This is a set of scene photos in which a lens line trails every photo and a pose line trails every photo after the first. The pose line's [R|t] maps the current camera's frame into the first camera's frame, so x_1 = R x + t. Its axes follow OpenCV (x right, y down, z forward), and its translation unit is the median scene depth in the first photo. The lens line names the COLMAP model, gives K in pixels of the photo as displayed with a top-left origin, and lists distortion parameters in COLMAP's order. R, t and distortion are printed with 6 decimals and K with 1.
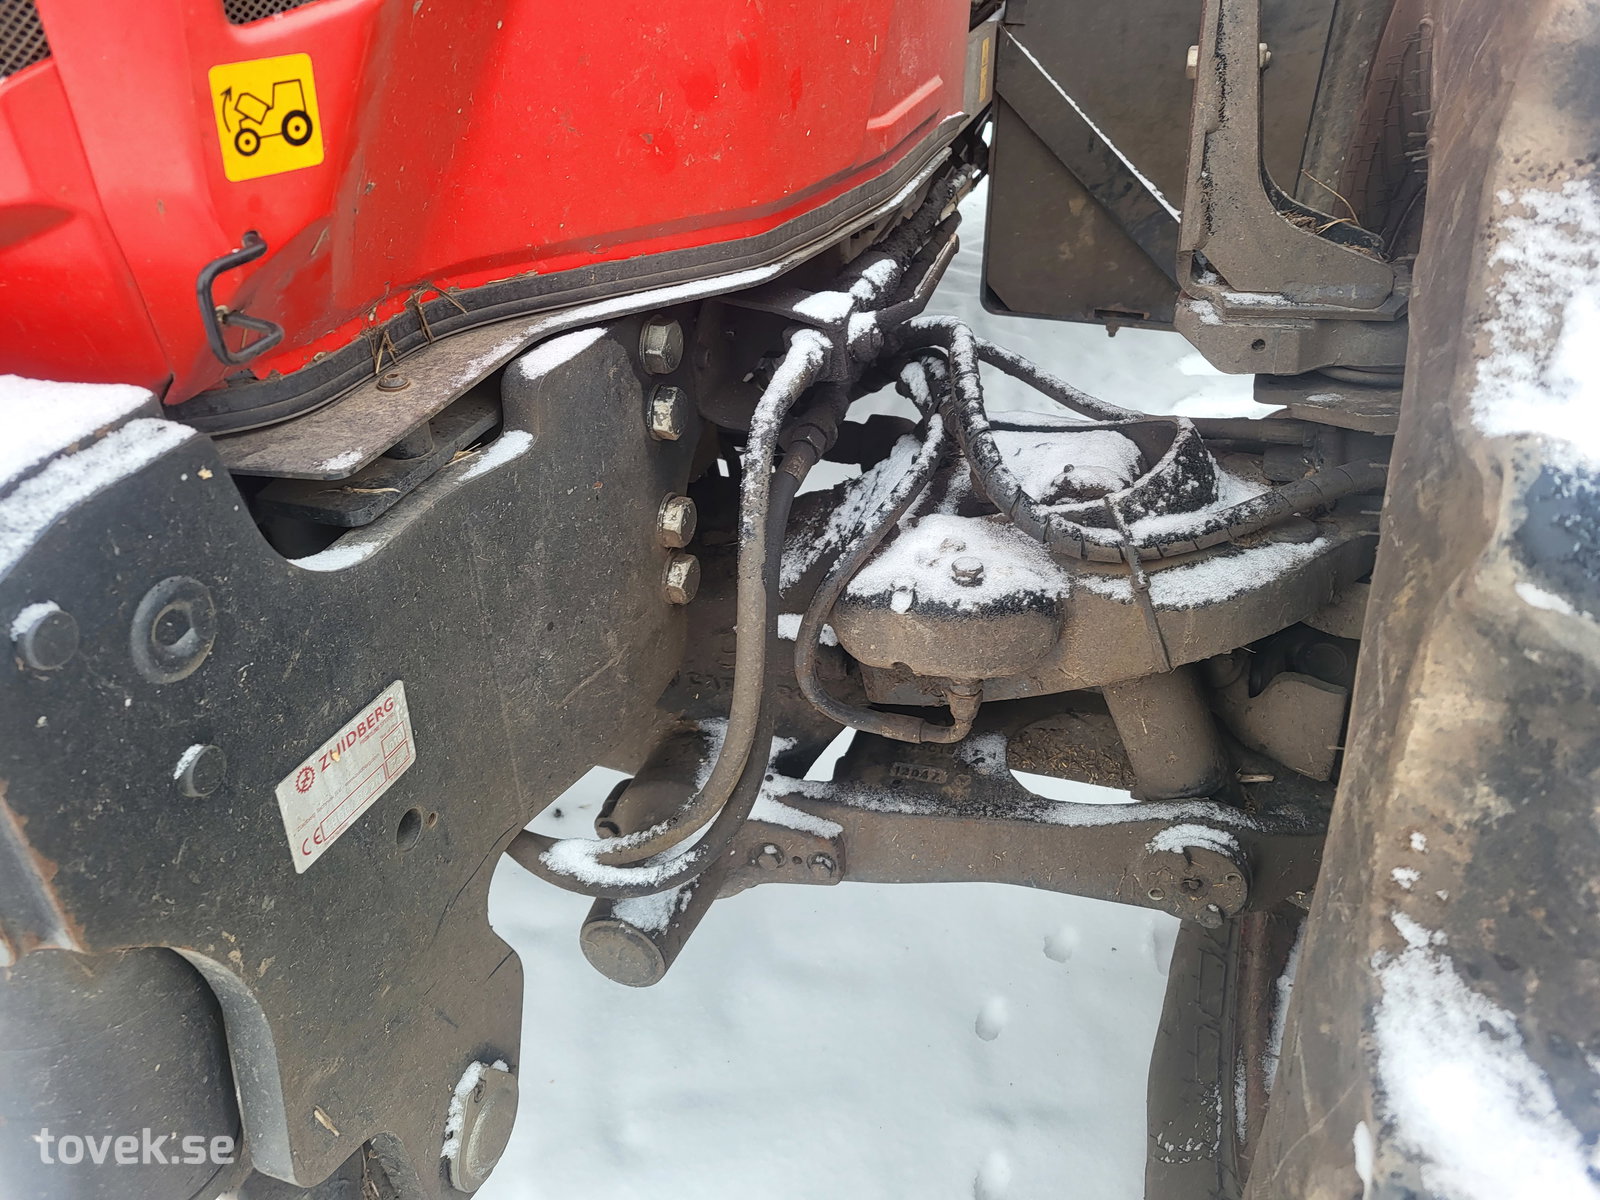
lens RADIAL K [[1210.2, 0, 805.9], [0, 1210.2, 601.4], [0, 0, 1]] dist [0.052041, -0.025523]
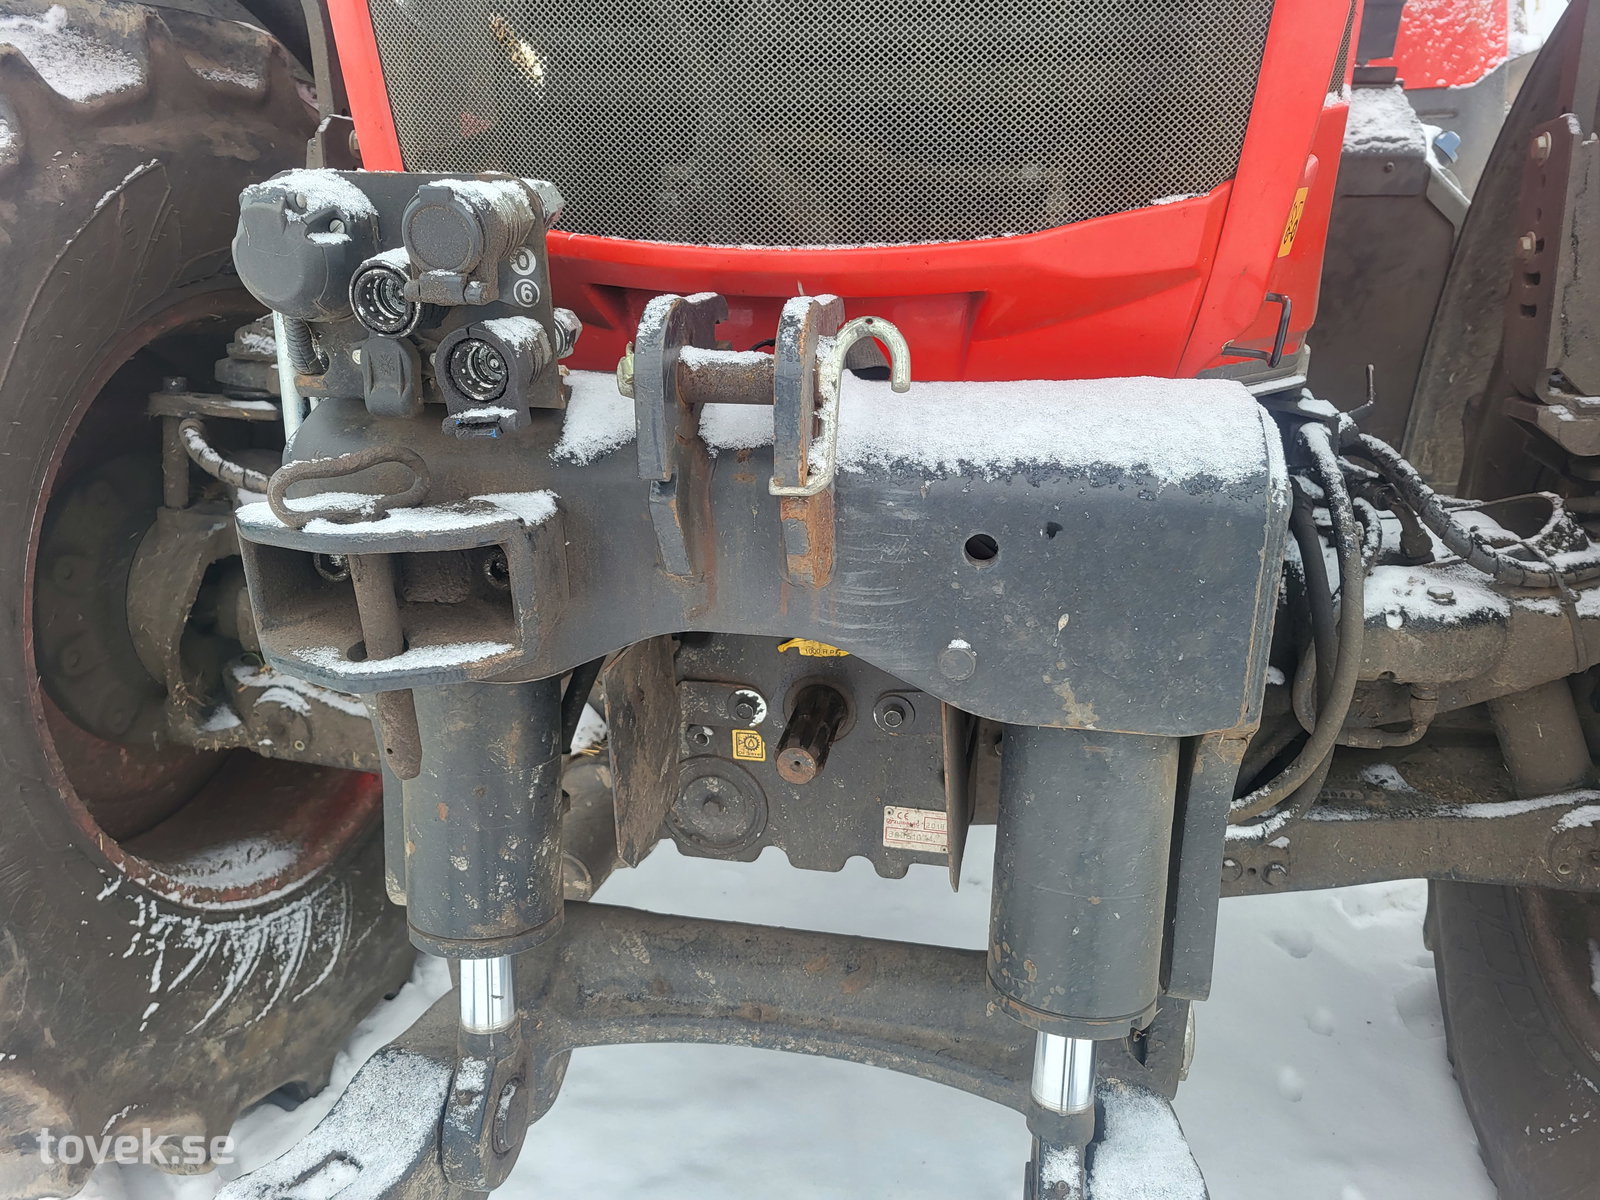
lens RADIAL K [[1210.2, 0, 805.9], [0, 1210.2, 601.4], [0, 0, 1]] dist [0.052041, -0.025523]
pose [[0.992514, -0.029316, 0.118559, -0.719404], [0.054019, 0.976019, -0.210878, 0.227763], [-0.109534, 0.215704, 0.970296, -0.222362]]
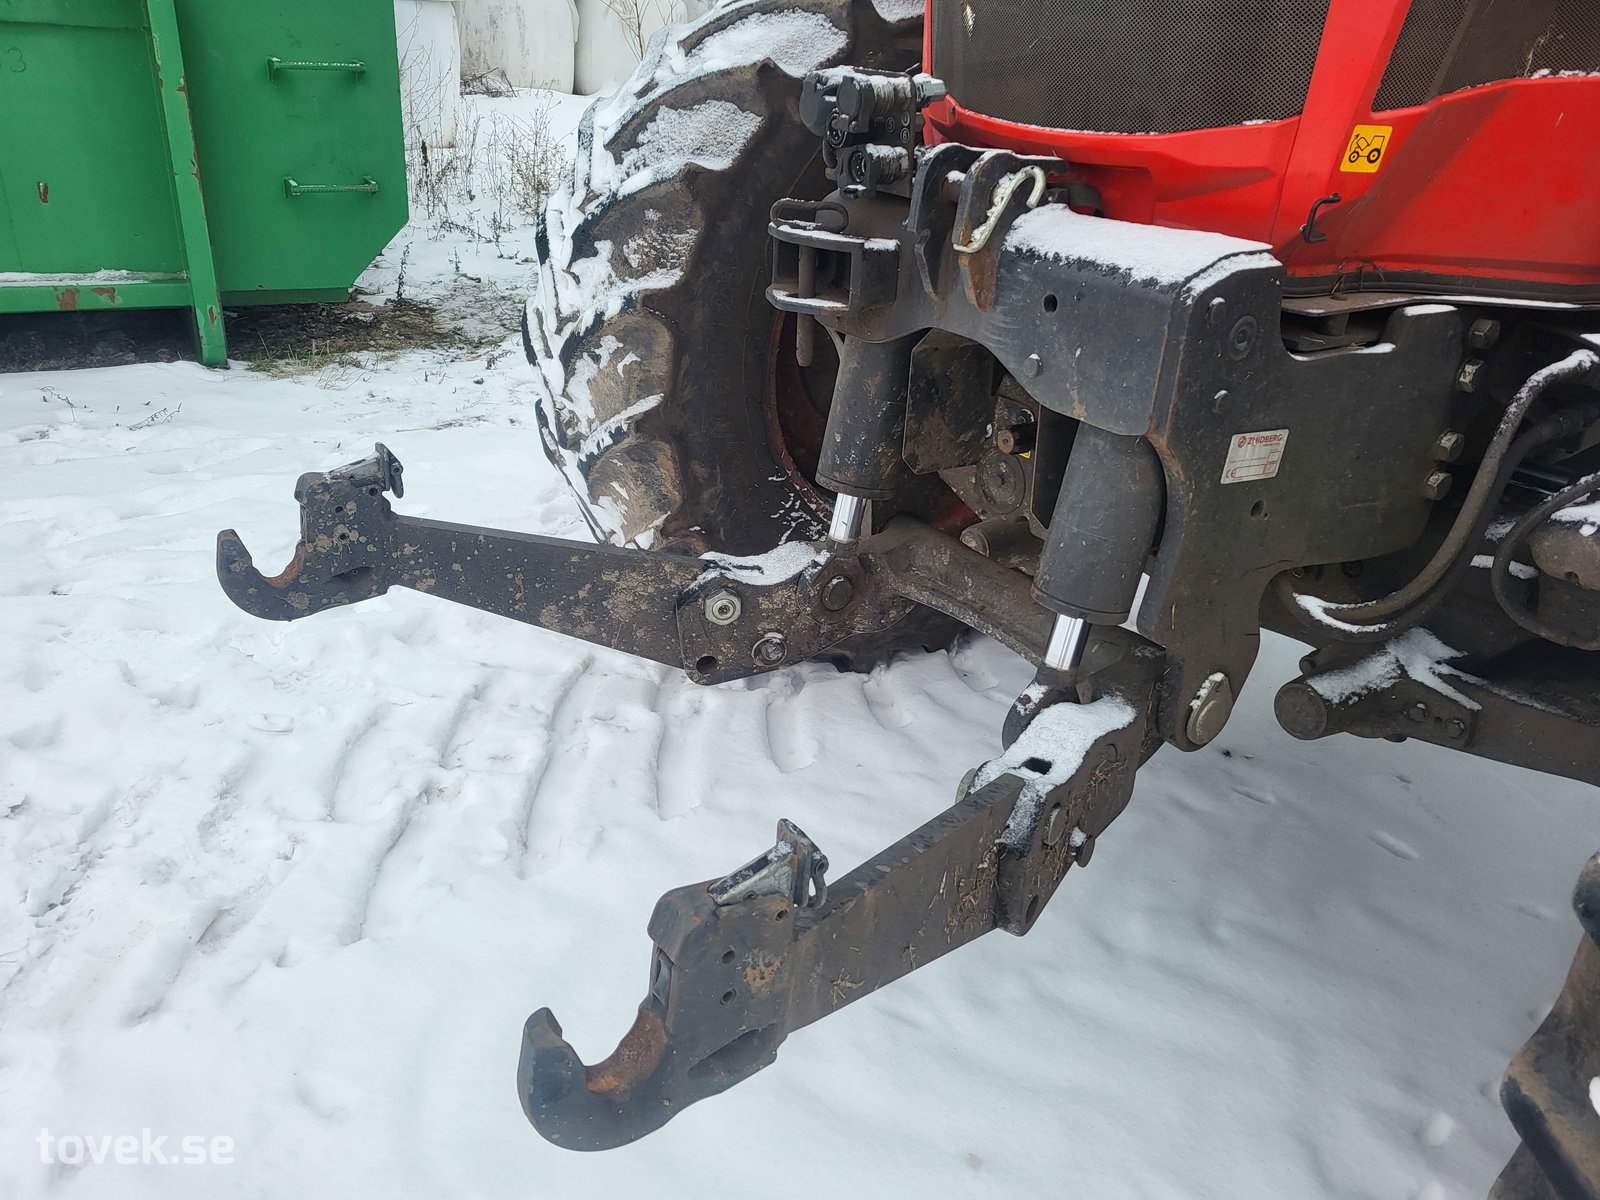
lens RADIAL K [[1210.2, 0, 805.9], [0, 1210.2, 601.4], [0, 0, 1]] dist [0.052041, -0.025523]
pose [[0.797557, 0.318870, -0.512080, 0.116813], [-0.387949, 0.921172, -0.030615, 0.521840], [0.461951, 0.223078, 0.858392, -0.781260]]
